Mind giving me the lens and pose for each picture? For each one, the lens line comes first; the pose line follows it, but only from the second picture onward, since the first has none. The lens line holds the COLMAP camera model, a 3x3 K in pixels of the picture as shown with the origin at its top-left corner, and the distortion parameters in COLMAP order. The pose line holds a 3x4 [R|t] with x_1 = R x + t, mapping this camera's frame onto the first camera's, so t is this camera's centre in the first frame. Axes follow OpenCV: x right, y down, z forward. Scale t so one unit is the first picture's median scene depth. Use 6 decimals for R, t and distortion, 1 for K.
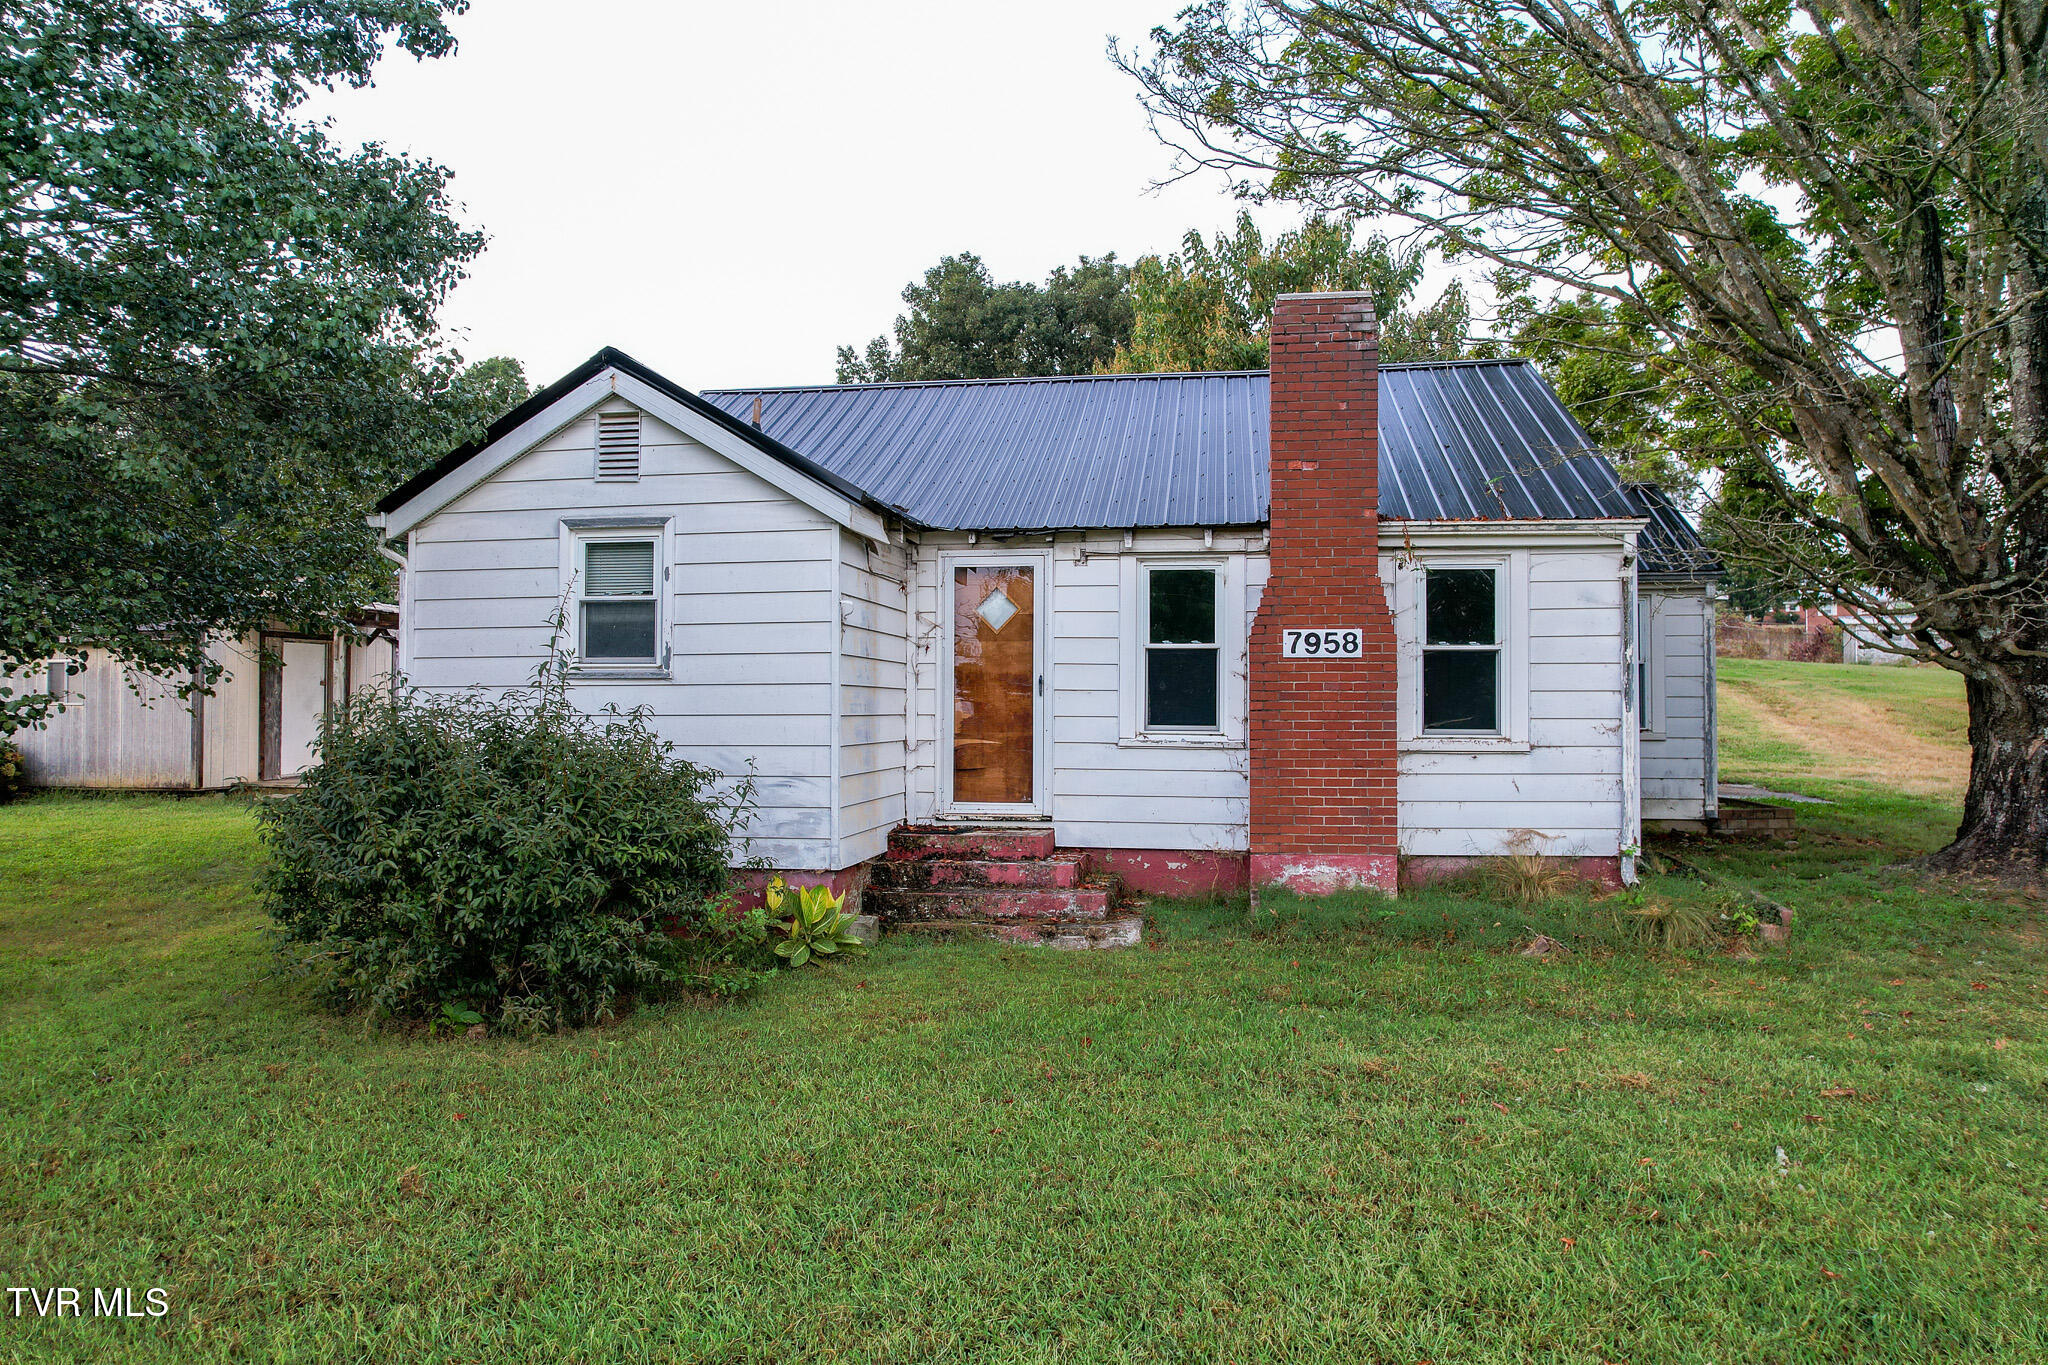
lens RADIAL K [[1309.7, 0, 1024.0], [0, 1309.7, 682.5], [0, 0, 1]] dist [-0.087188, 0.079147]
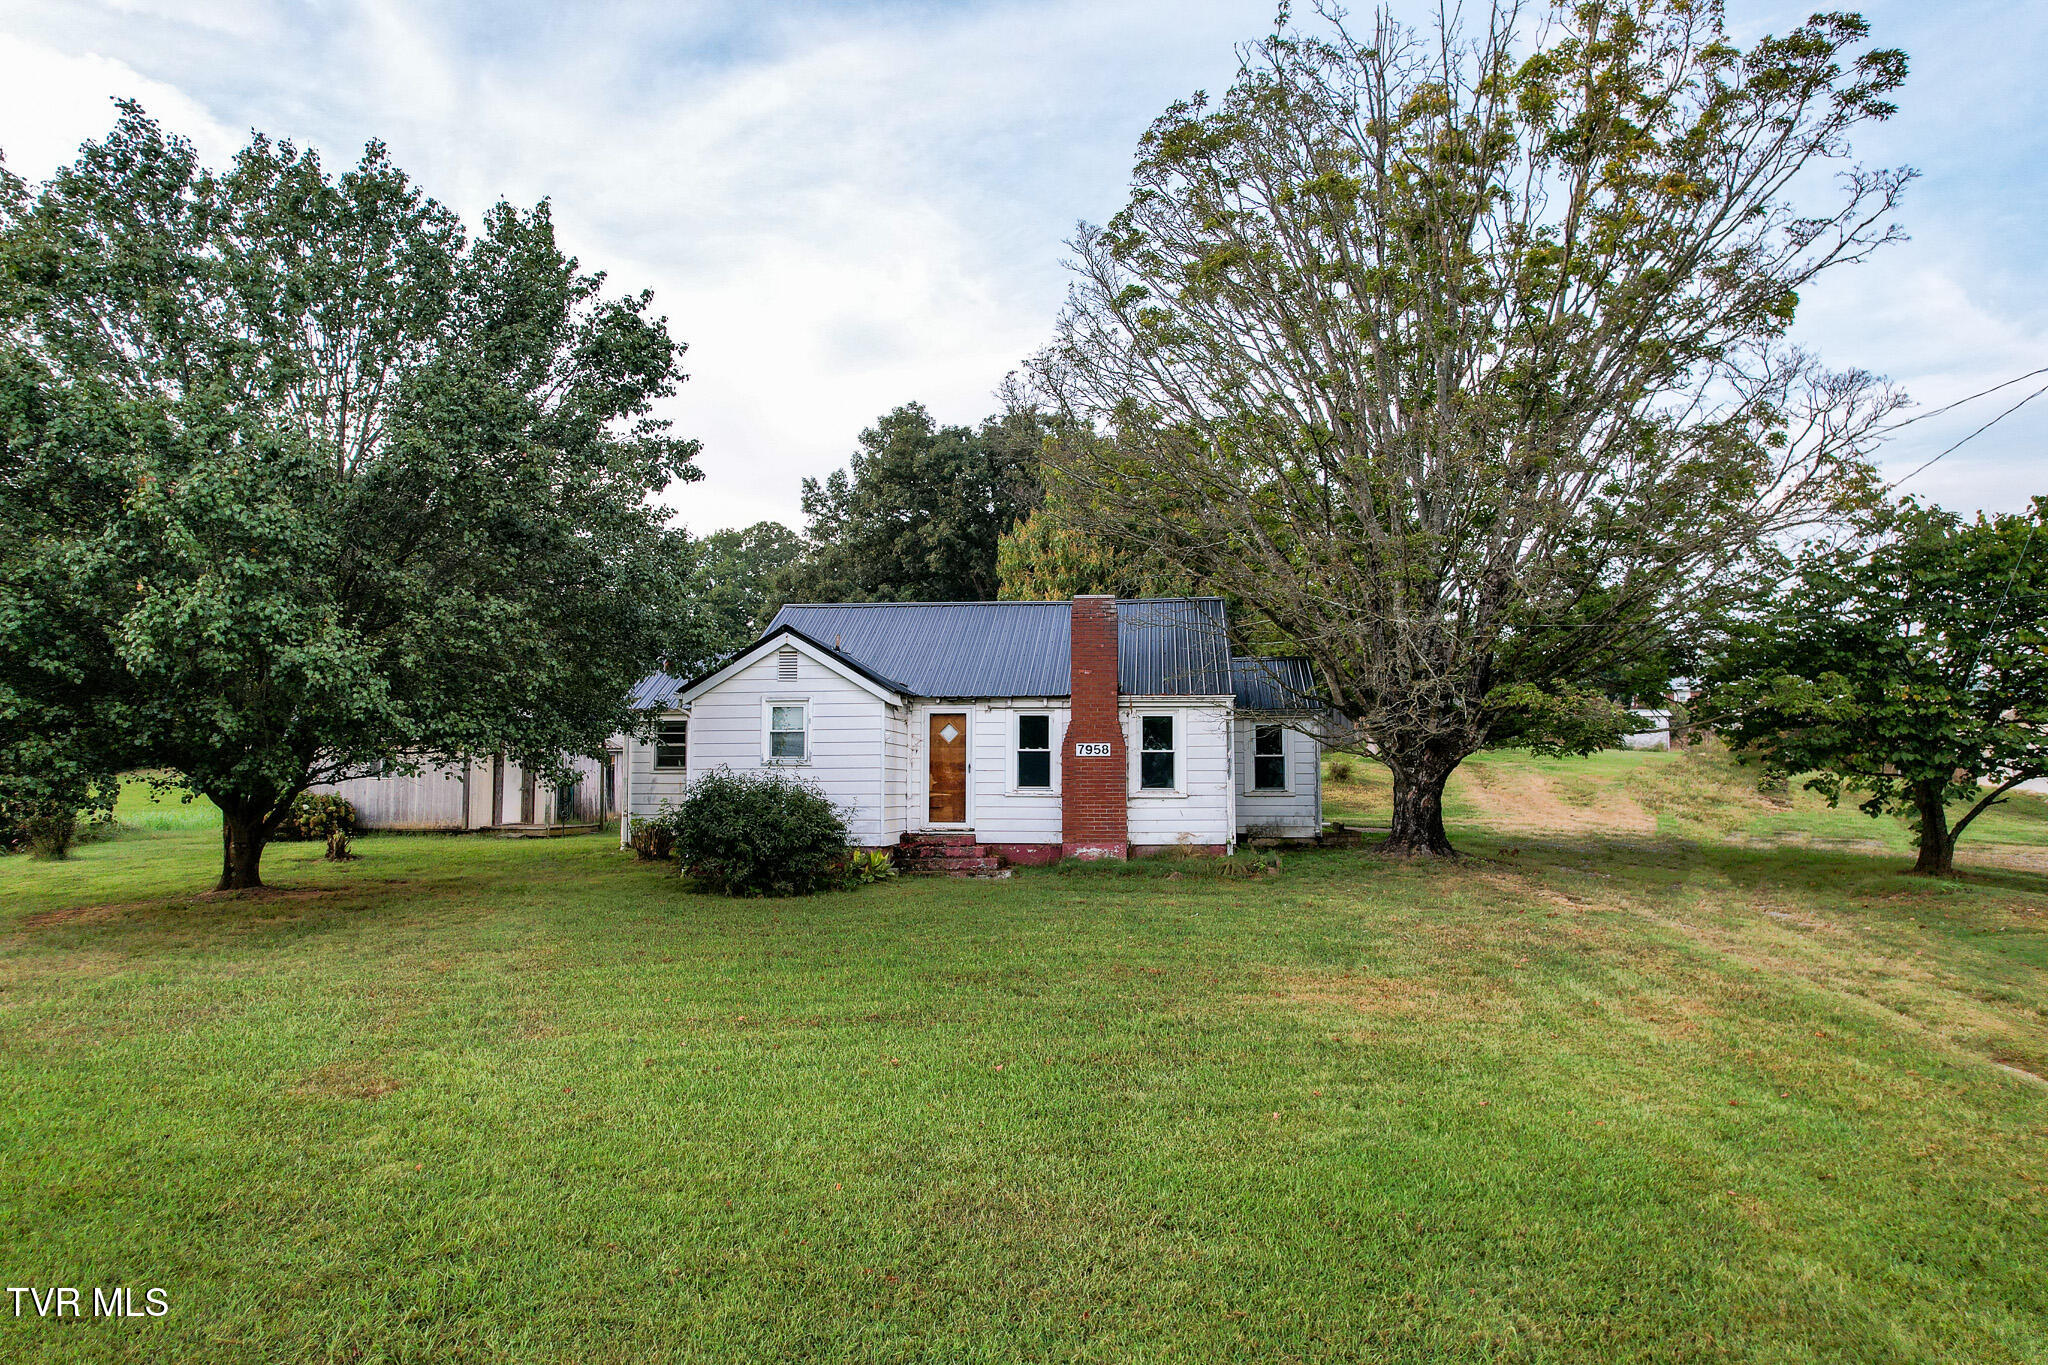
lens RADIAL K [[1309.7, 0, 1024.0], [0, 1309.7, 682.5], [0, 0, 1]] dist [-0.087188, 0.079147]
pose [[0.998816, 0.002173, 0.048597, -0.002677], [0.000822, 0.998106, -0.061510, -0.006569], [-0.048638, 0.061477, 0.996923, -1.221010]]
